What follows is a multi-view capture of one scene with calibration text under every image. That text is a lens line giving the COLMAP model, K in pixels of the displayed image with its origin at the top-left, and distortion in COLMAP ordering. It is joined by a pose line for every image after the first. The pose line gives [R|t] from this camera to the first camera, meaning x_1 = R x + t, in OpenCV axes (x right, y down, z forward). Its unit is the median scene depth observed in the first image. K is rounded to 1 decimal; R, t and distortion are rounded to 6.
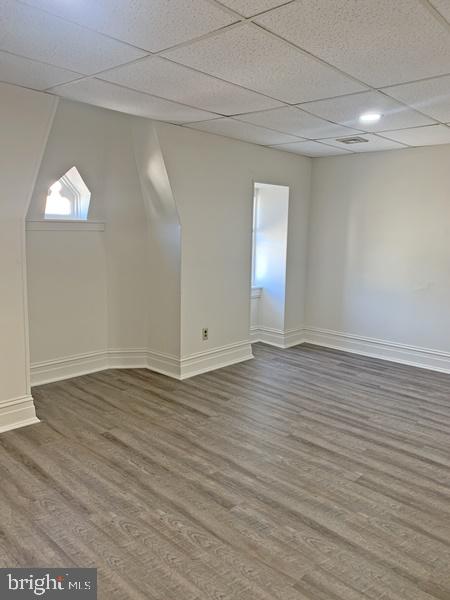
lens RADIAL K [[457.3, 0, 227.8], [0, 457.3, 296.2], [0, 0, 1]] dist [0.067410, -0.081368]
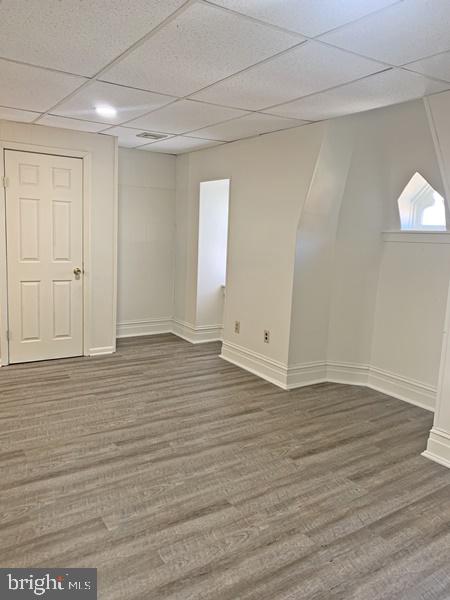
lens RADIAL K [[457.3, 0, 227.8], [0, 457.3, 296.2], [0, 0, 1]] dist [0.067410, -0.081368]
pose [[-0.238581, 0.105548, -0.965370, 0.924853], [-0.182630, 0.971463, 0.151350, -0.153668], [0.953795, 0.212415, -0.212497, 1.223069]]
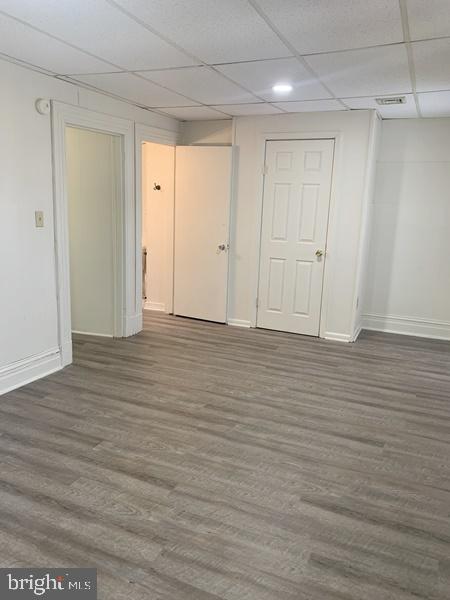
lens RADIAL K [[457.3, 0, 227.8], [0, 457.3, 296.2], [0, 0, 1]] dist [0.067410, -0.081368]
pose [[-0.945781, 0.009700, -0.324659, 0.320844], [-0.100276, 0.942006, 0.320265, -0.243541], [0.308937, 0.335456, -0.889959, 1.763586]]
